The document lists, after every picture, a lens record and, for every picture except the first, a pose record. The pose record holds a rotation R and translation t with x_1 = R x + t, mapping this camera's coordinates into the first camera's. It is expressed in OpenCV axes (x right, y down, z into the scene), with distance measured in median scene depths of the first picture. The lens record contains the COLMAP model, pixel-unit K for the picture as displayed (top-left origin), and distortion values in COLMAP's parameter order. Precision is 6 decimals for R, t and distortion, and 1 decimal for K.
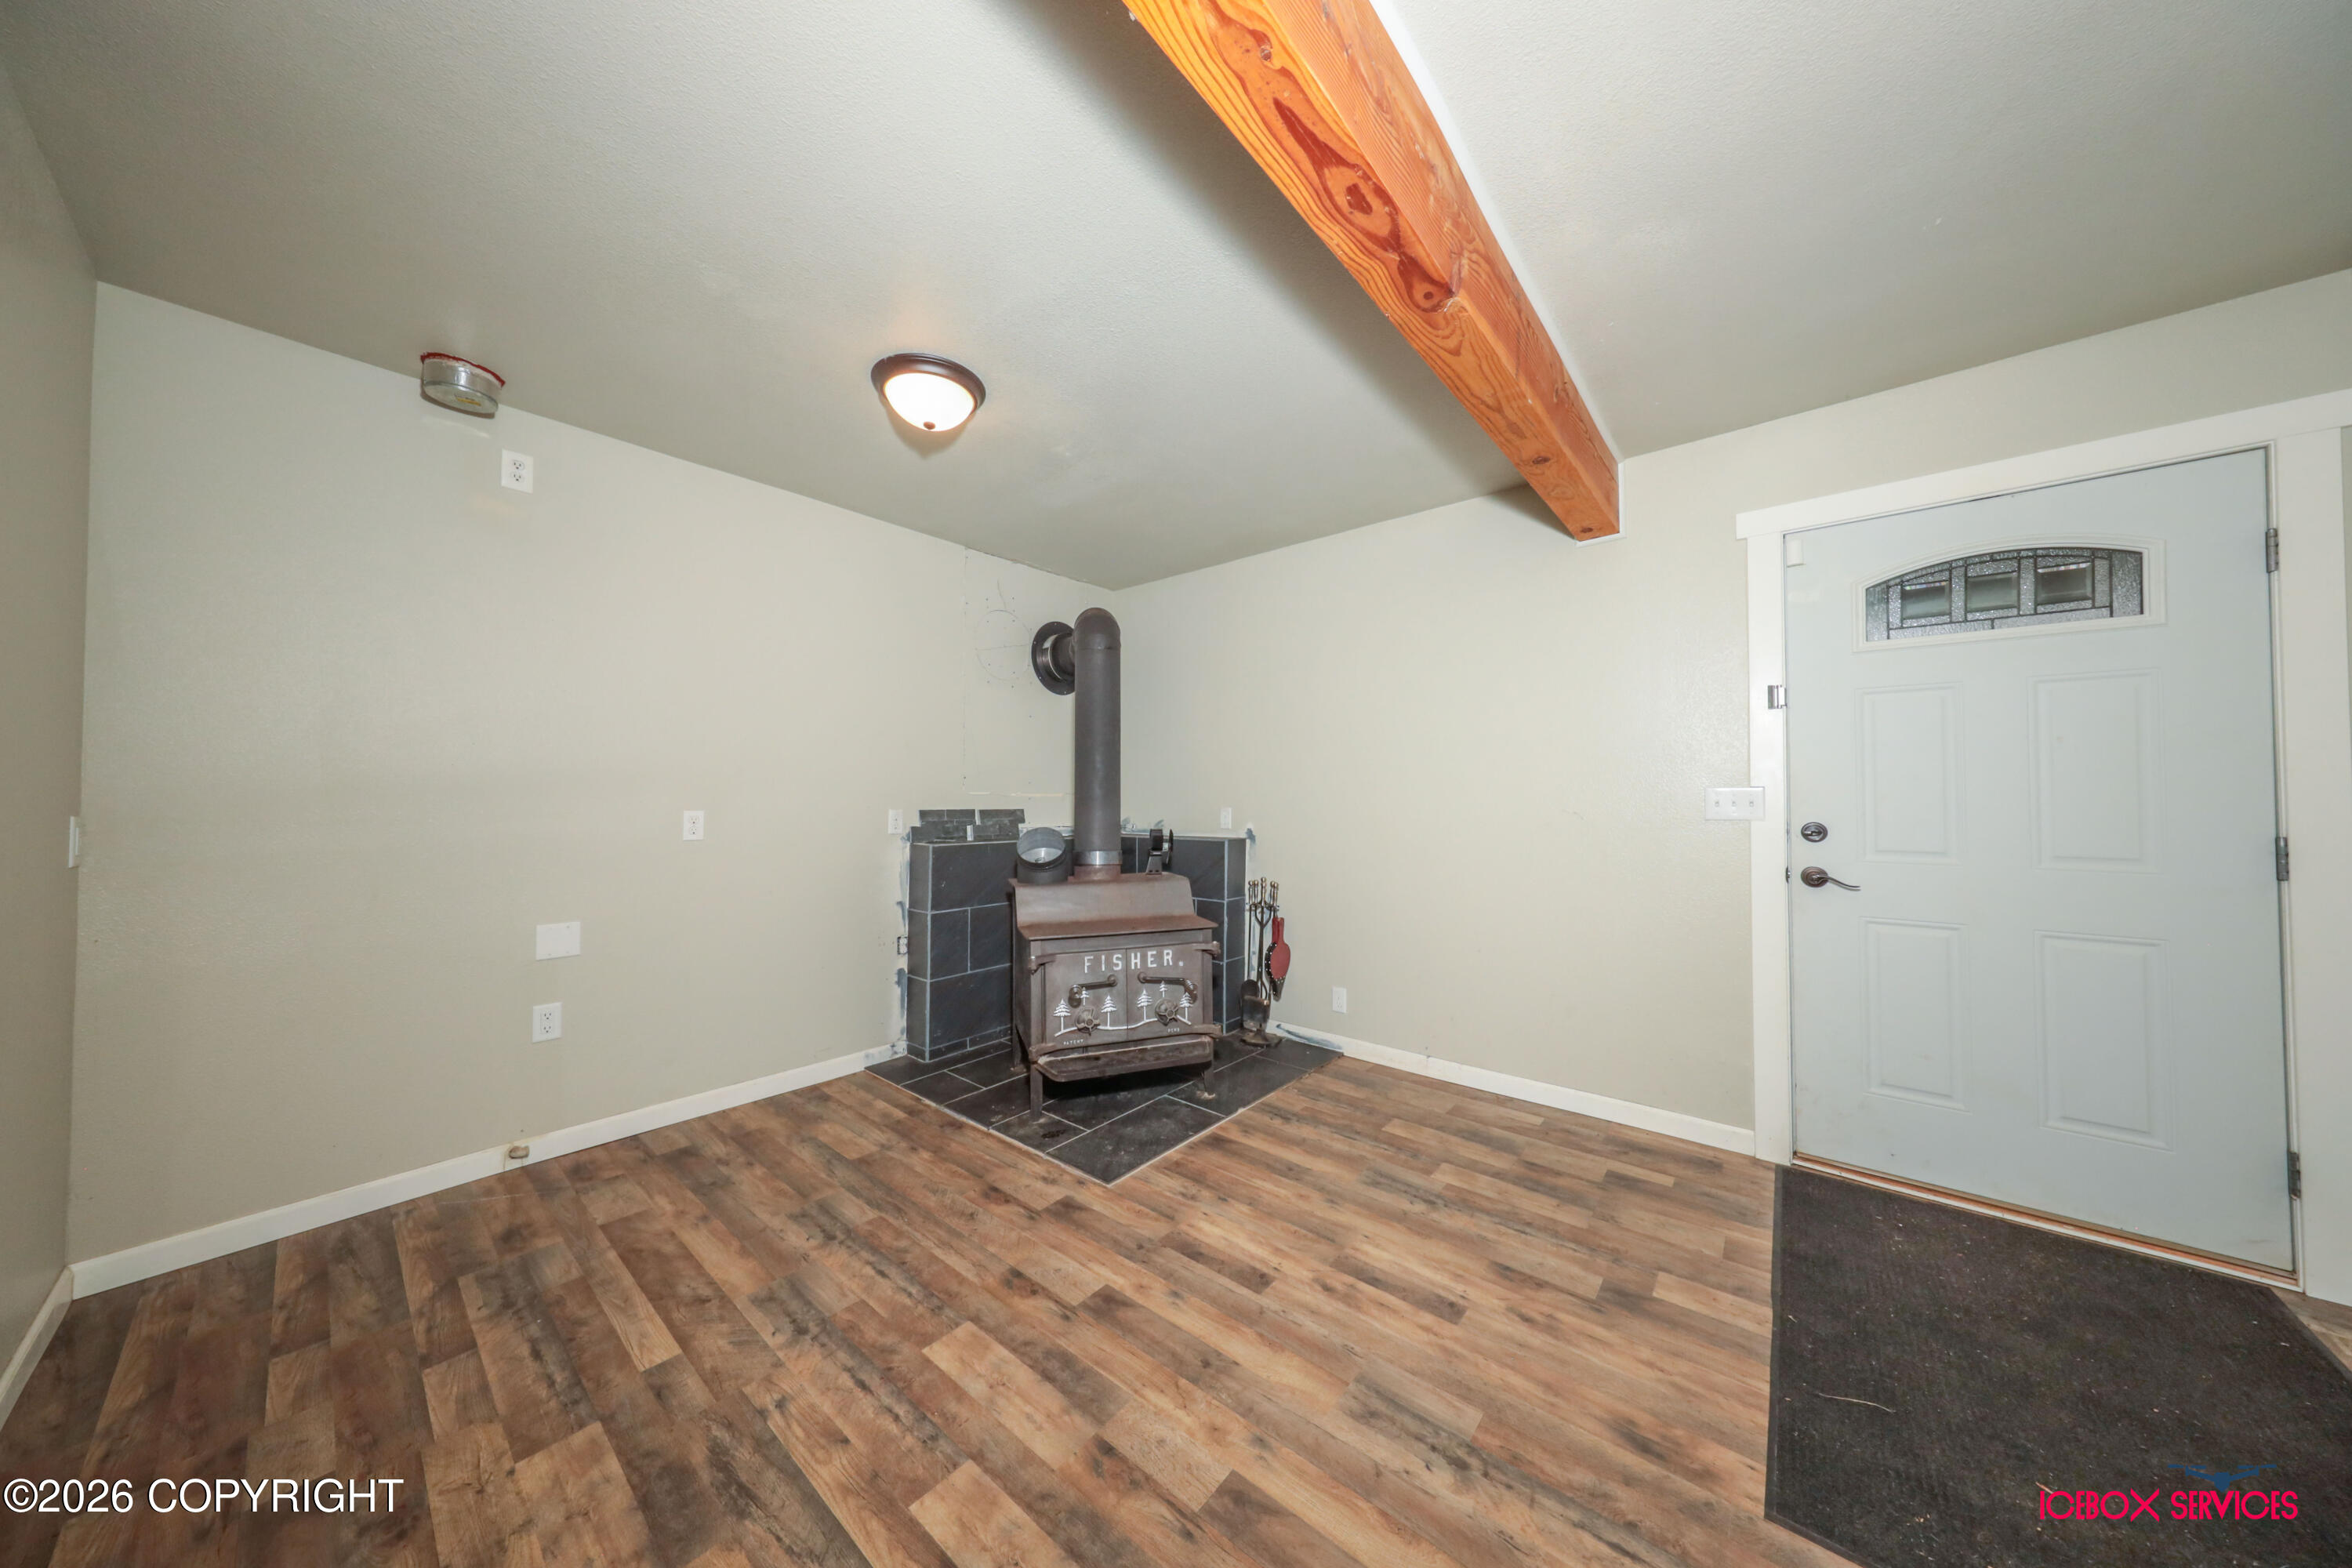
lens RADIAL K [[726.6, 0, 1176.0], [0, 726.6, 784.0], [0, 0, 1]] dist [0.000866, -0.000056]
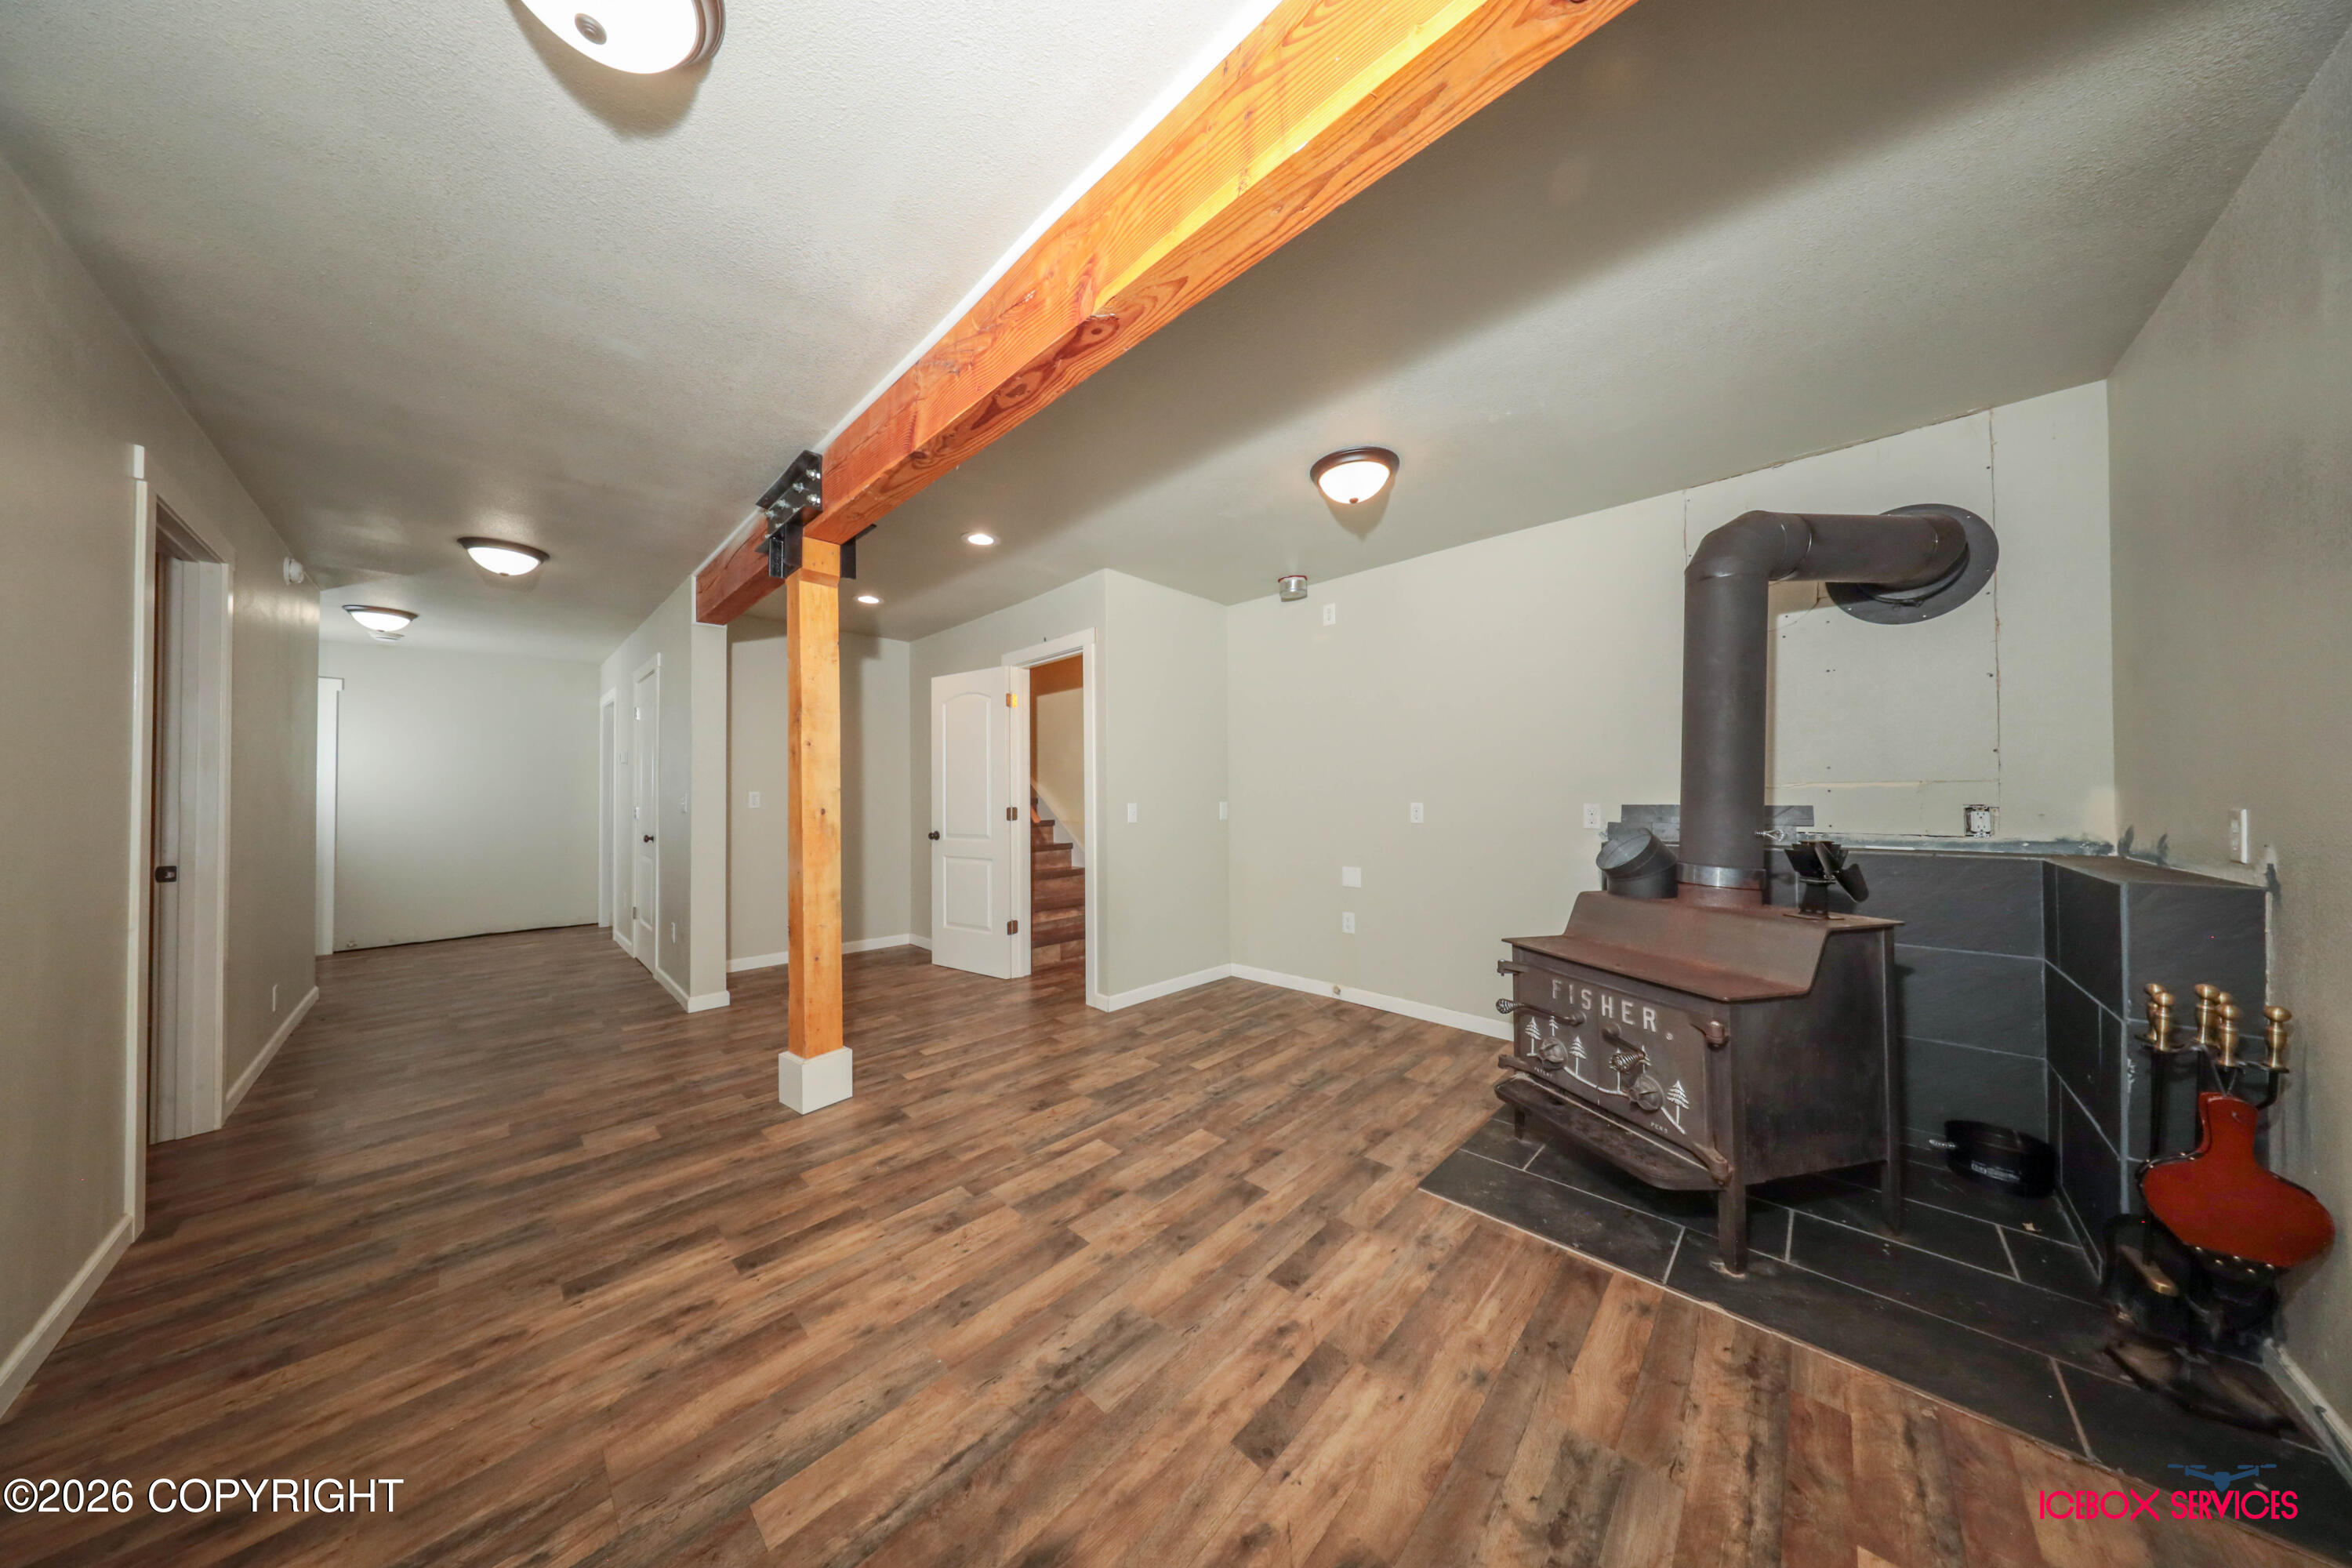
lens RADIAL K [[682.9, 0, 1167.9], [0, 682.9, 786.3], [0, 0, 1]] dist [0.001661, 0.000244]
pose [[-0.063453, -0.011846, -0.997914, 1.128326], [0.029508, 0.999470, -0.013741, 0.014433], [0.997548, -0.030319, -0.063070, 0.966107]]
